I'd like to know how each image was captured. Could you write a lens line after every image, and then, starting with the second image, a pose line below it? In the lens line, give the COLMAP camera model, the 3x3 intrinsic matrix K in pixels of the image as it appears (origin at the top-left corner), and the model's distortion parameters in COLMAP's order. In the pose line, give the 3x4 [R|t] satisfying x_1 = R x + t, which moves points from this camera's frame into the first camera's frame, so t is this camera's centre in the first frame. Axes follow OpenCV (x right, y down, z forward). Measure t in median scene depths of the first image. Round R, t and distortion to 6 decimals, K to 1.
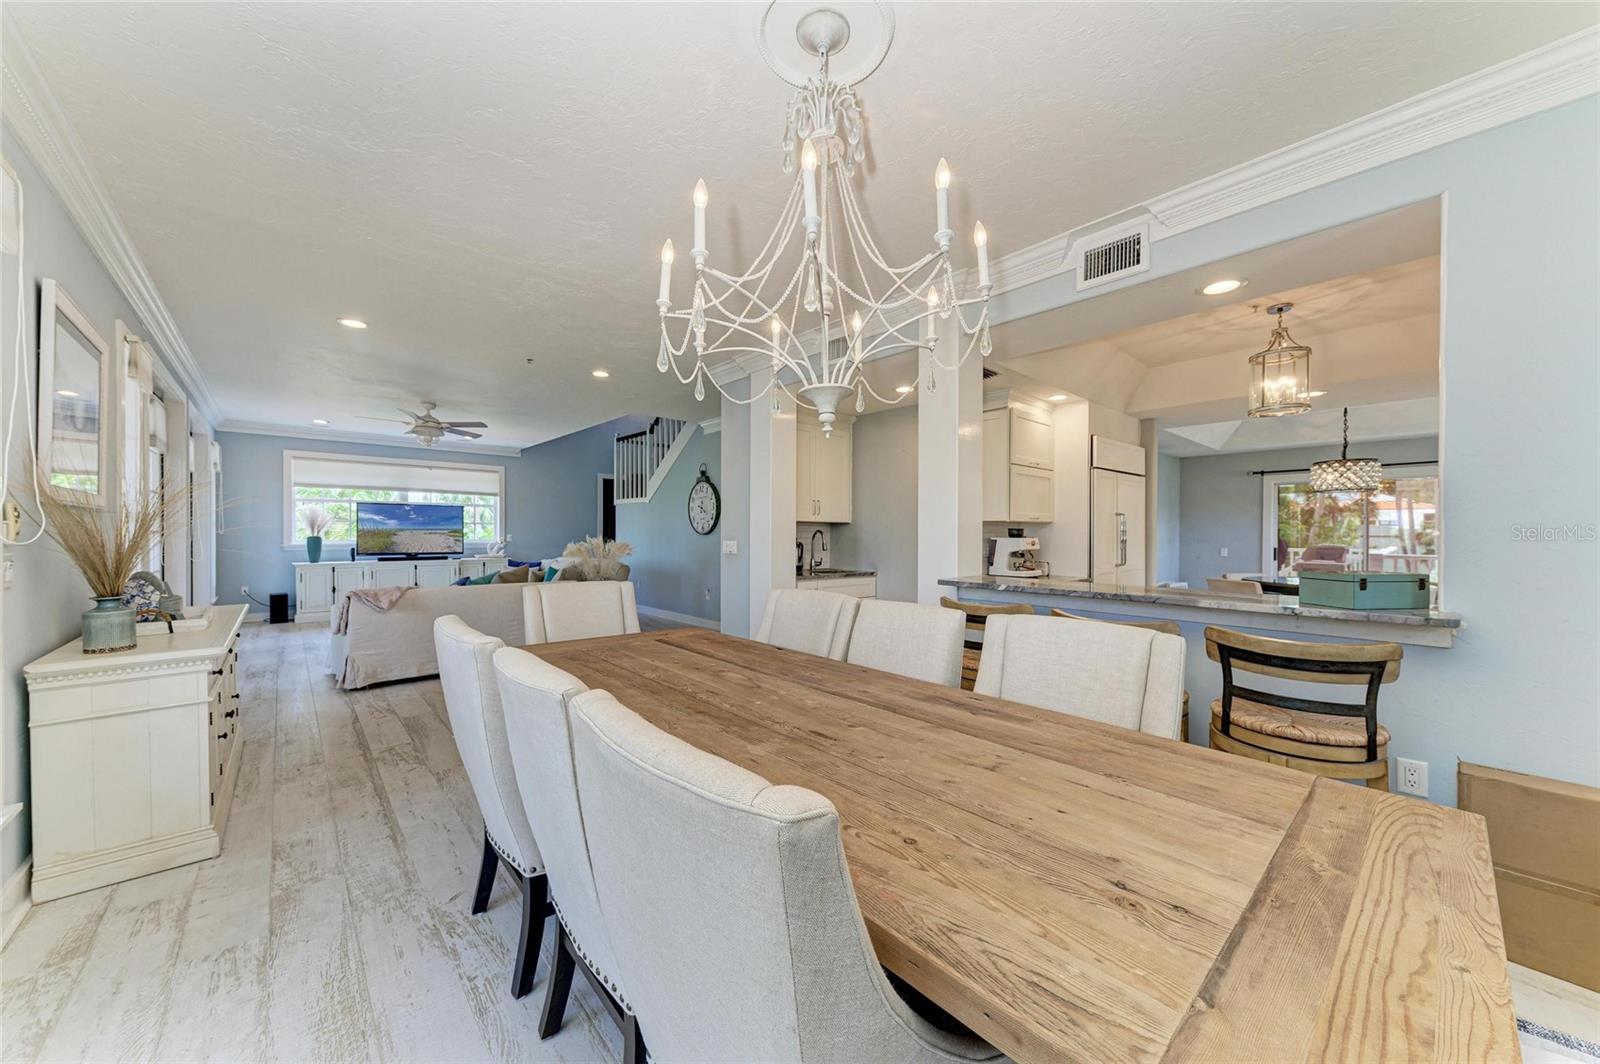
lens RADIAL K [[571.3, 0, 815.0], [0, 571.3, 540.6], [0, 0, 1]] dist [0.003445, 0.000104]
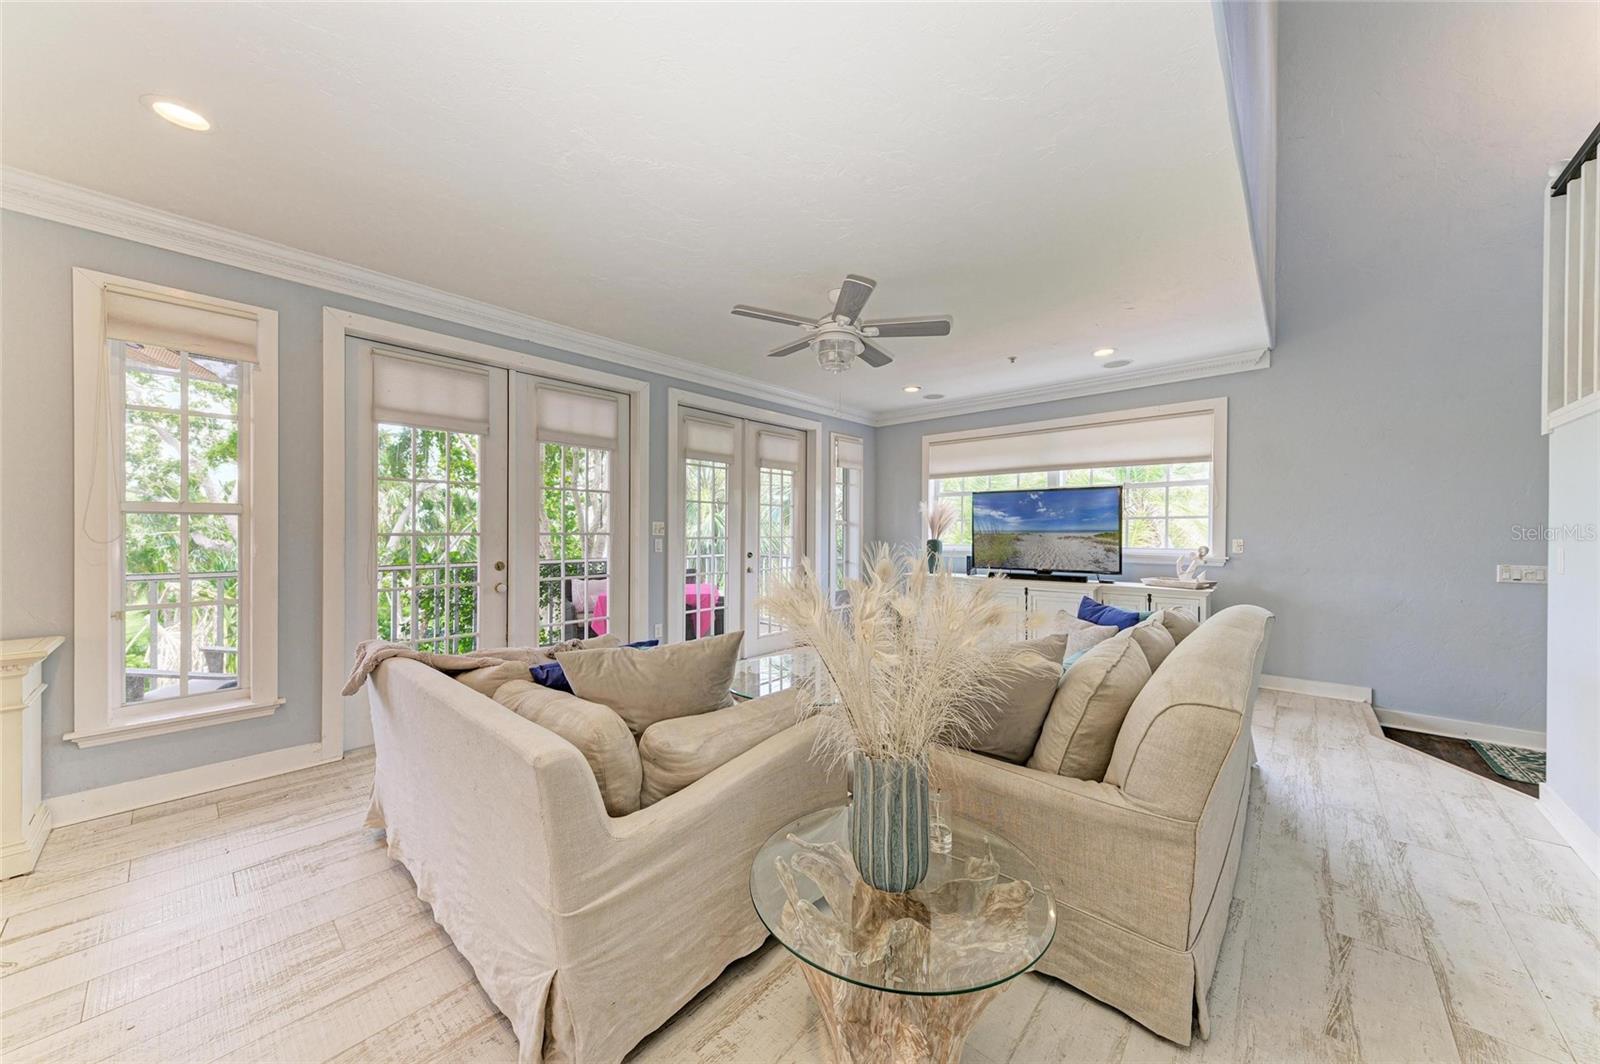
lens RADIAL K [[554.6, 0, 795.0], [0, 554.6, 534.3], [0, 0, 1]] dist [-0.016238, 0.000286]
pose [[0.079752, -0.001628, -0.996813, -0.127062], [-0.014130, 0.999896, -0.002764, -0.010305], [0.996715, 0.014306, 0.079721, 0.709228]]
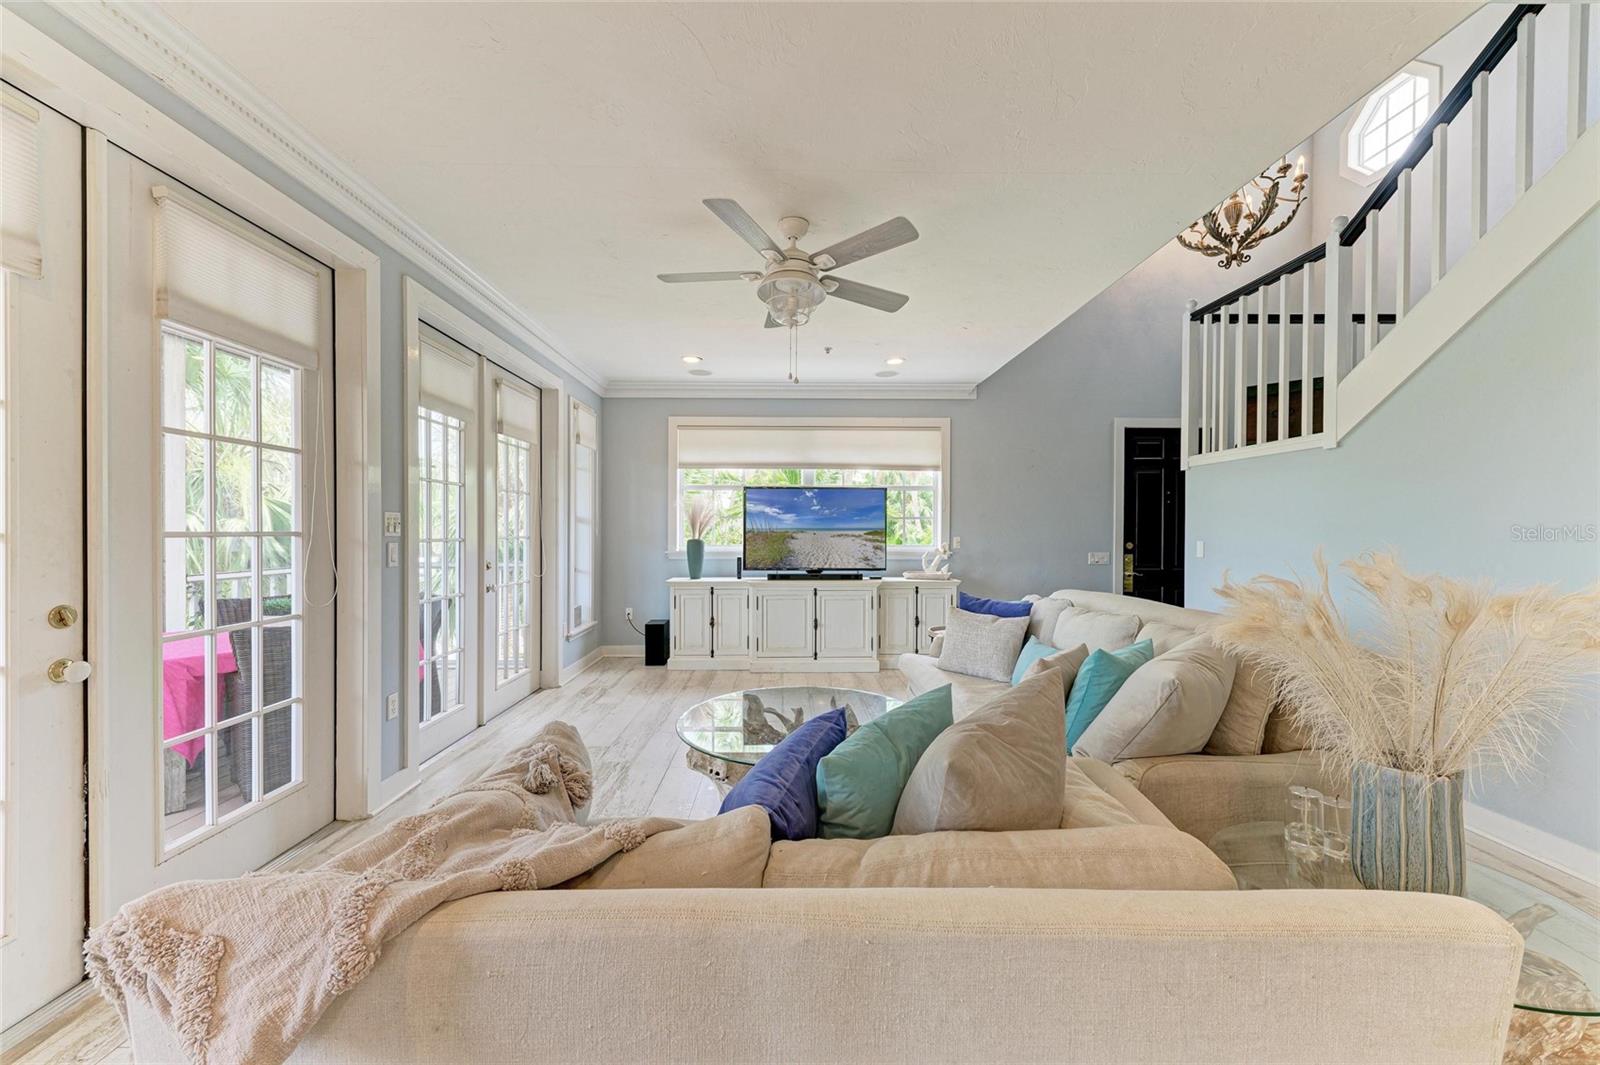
lens RADIAL K [[617.5, 0, 797.7], [0, 617.5, 530.6], [0, 0, 1]] dist [0.018059, 0.000170]
pose [[0.744931, -0.001579, -0.667140, -0.283834], [-0.009169, 0.999879, -0.012605, -0.009625], [0.667078, 0.015507, 0.744826, 0.510260]]
